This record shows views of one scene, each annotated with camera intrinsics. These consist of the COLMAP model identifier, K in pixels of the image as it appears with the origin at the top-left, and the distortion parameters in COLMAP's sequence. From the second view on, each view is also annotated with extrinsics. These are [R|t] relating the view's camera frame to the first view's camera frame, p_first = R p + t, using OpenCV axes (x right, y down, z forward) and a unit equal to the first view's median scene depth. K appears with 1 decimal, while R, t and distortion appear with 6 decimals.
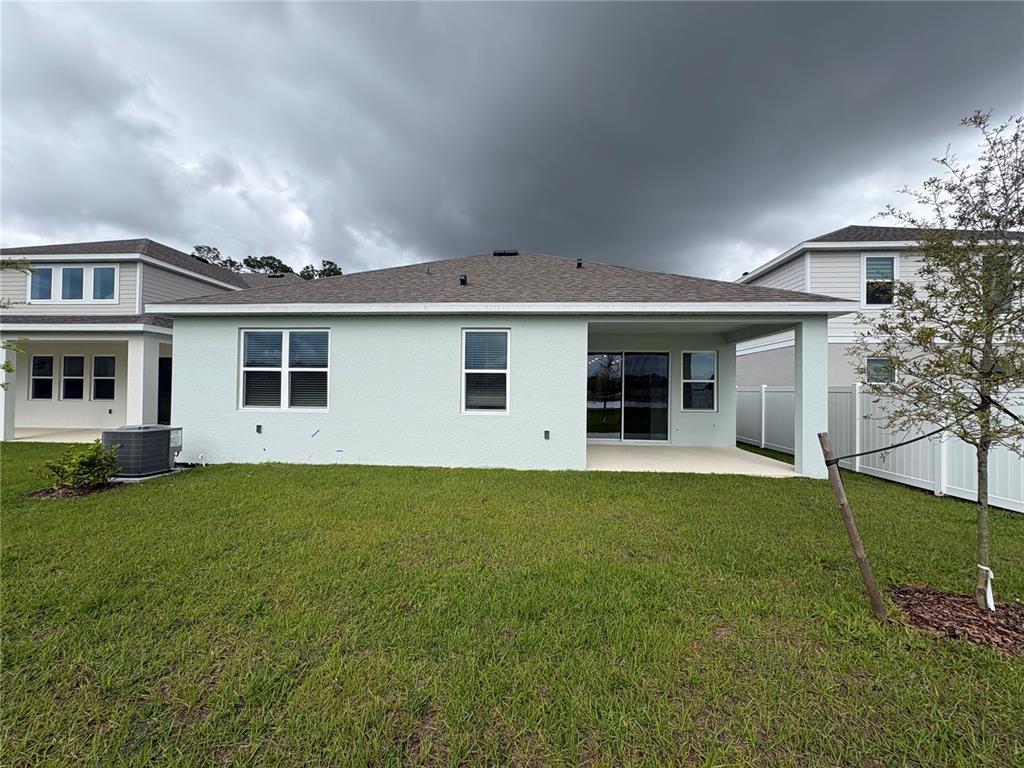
lens RADIAL K [[408.1, 0, 512.0], [0, 408.1, 384.0], [0, 0, 1]] dist [0.000624, -0.000199]
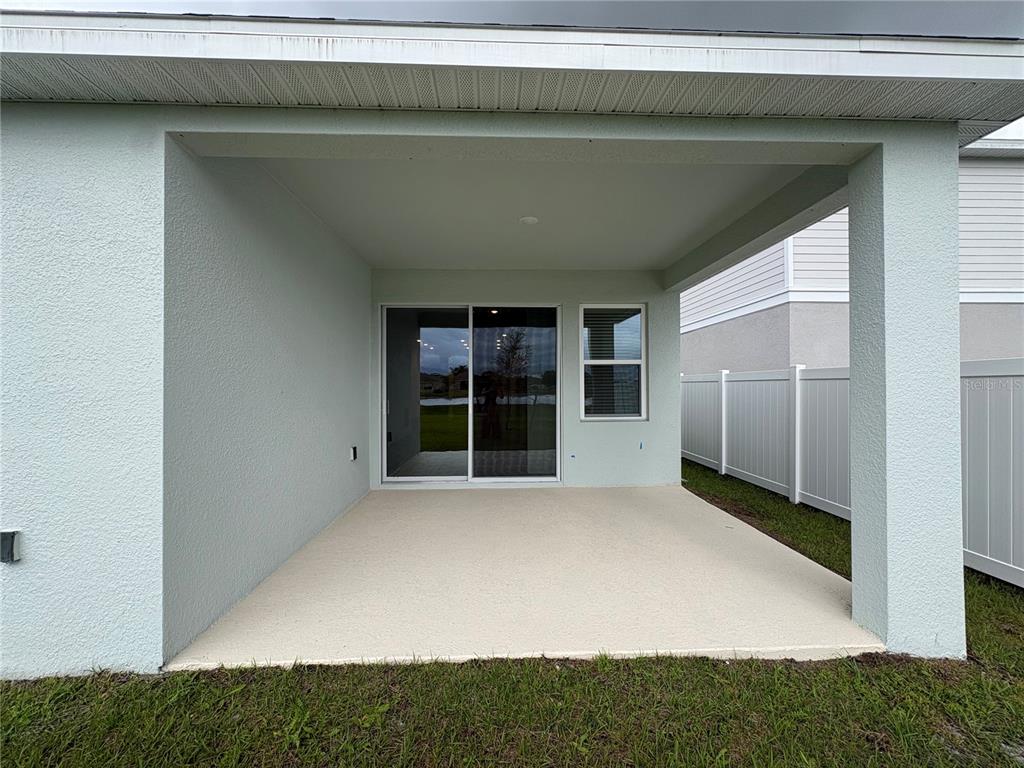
lens RADIAL K [[408.1, 0, 512.0], [0, 408.1, 384.0], [0, 0, 1]] dist [0.000624, -0.000199]
pose [[0.994009, -0.014809, 0.108295, 0.270174], [0.013559, 0.999833, 0.012271, 0.012762], [-0.108458, -0.010730, 0.994043, 0.489712]]
